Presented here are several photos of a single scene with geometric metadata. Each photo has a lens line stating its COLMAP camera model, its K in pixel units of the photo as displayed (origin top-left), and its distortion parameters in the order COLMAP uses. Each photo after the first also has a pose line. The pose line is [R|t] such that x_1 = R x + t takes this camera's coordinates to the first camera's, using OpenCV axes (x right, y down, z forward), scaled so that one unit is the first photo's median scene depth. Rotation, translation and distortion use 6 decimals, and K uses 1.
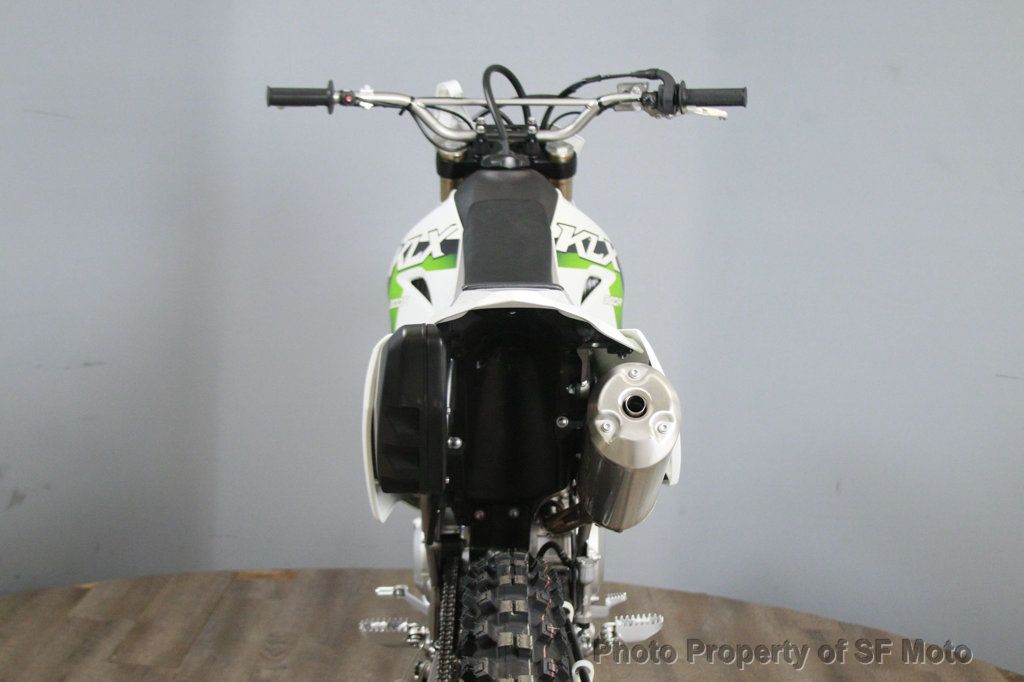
lens RADIAL K [[1561.0, 0, 512.0], [0, 1561.0, 341.0], [0, 0, 1]] dist [-0.139804, -0.016644]
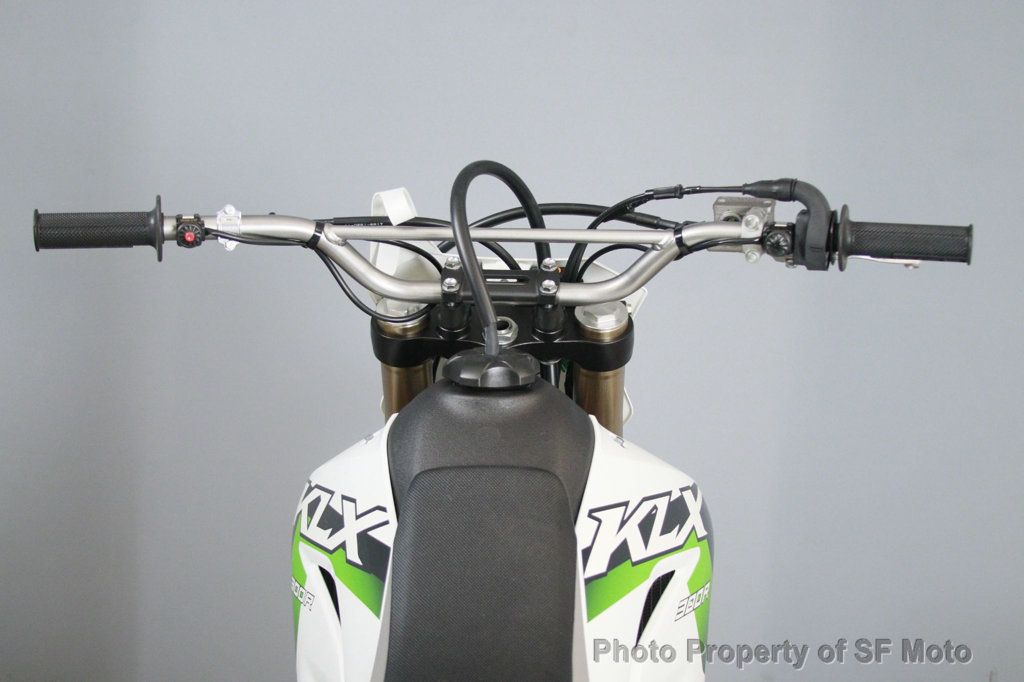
lens RADIAL K [[1472.6, 0, 512.0], [0, 1472.6, 341.0], [0, 0, 1]] dist [-0.122130, -0.013433]
pose [[0.999001, 0.016736, -0.041434, 0.021752], [-0.013966, 0.997705, 0.066257, -0.152636], [0.042448, -0.065612, 0.996942, 0.513782]]
